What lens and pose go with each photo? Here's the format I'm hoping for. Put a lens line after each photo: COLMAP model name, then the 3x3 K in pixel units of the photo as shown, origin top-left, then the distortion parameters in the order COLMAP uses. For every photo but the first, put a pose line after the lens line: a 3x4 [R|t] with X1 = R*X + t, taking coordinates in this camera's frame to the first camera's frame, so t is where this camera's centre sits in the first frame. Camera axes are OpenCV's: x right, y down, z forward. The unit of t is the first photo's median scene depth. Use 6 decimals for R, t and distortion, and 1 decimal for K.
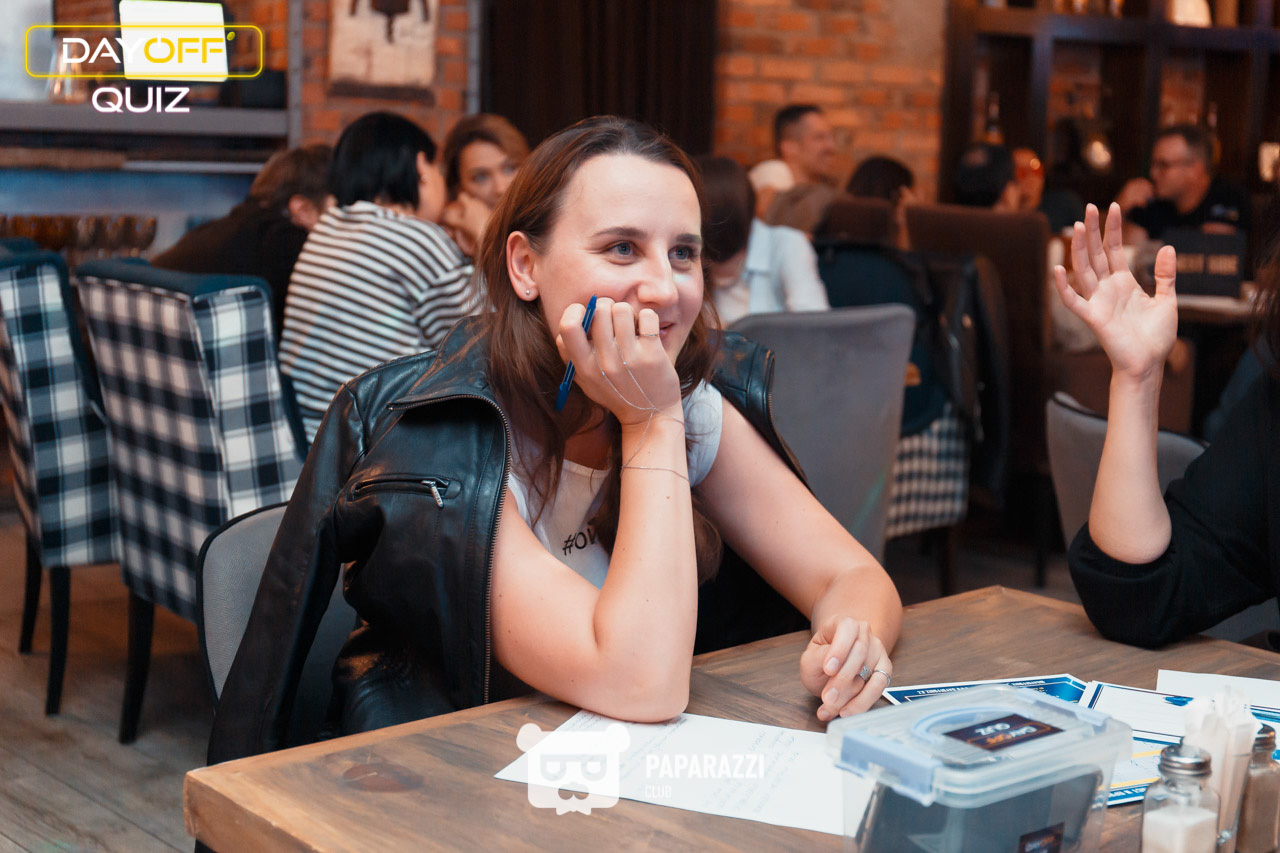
lens RADIAL K [[1883.1, 0, 640.0], [0, 1883.1, 426.5], [0, 0, 1]] dist [0.305738, -1.804216]
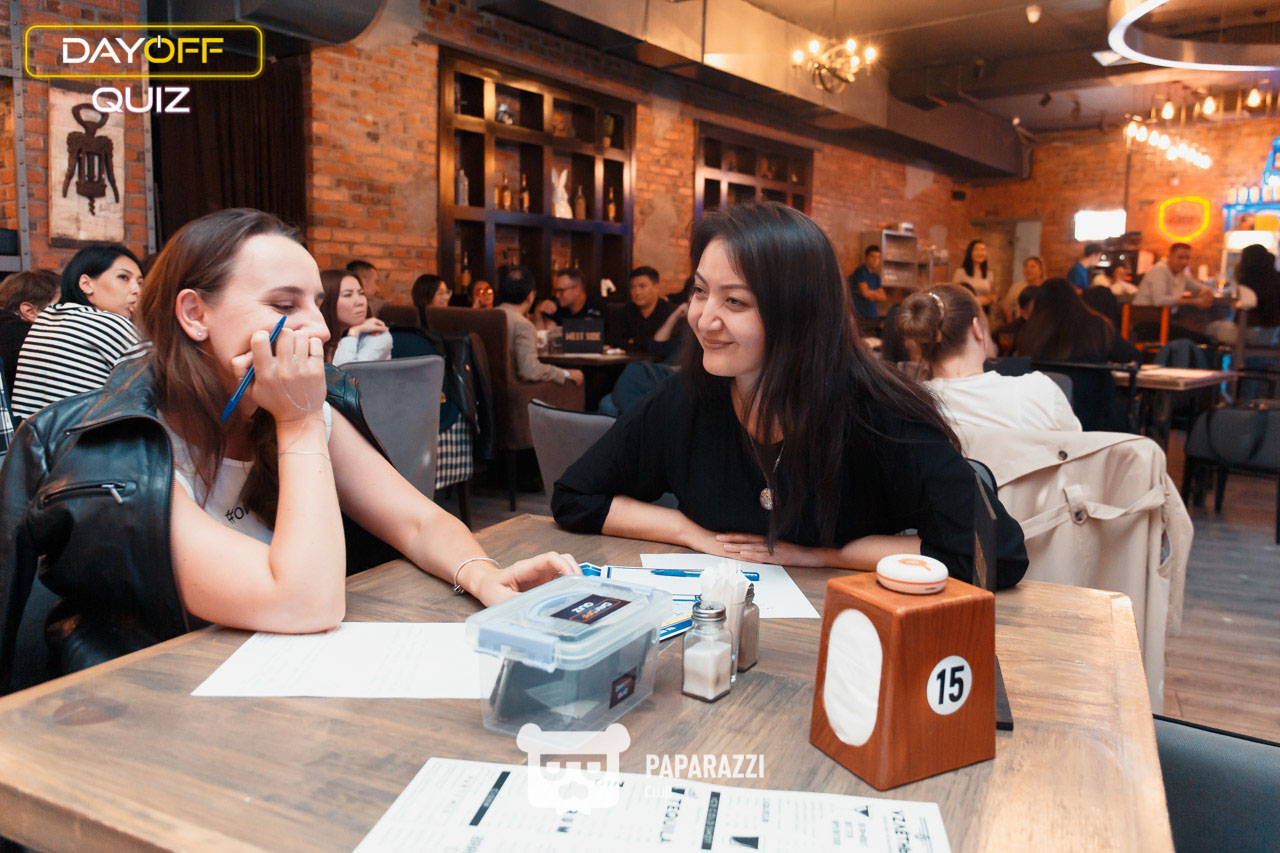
lens RADIAL K [[900.9, 0, 638.7], [0, 900.9, 400.1], [0, 0, 1]] dist [0.042377, -0.060206]
pose [[0.920135, -0.045370, 0.388965, -0.016975], [0.061978, 0.997619, -0.030251, 0.014620], [-0.386666, 0.051942, 0.920756, 0.189490]]
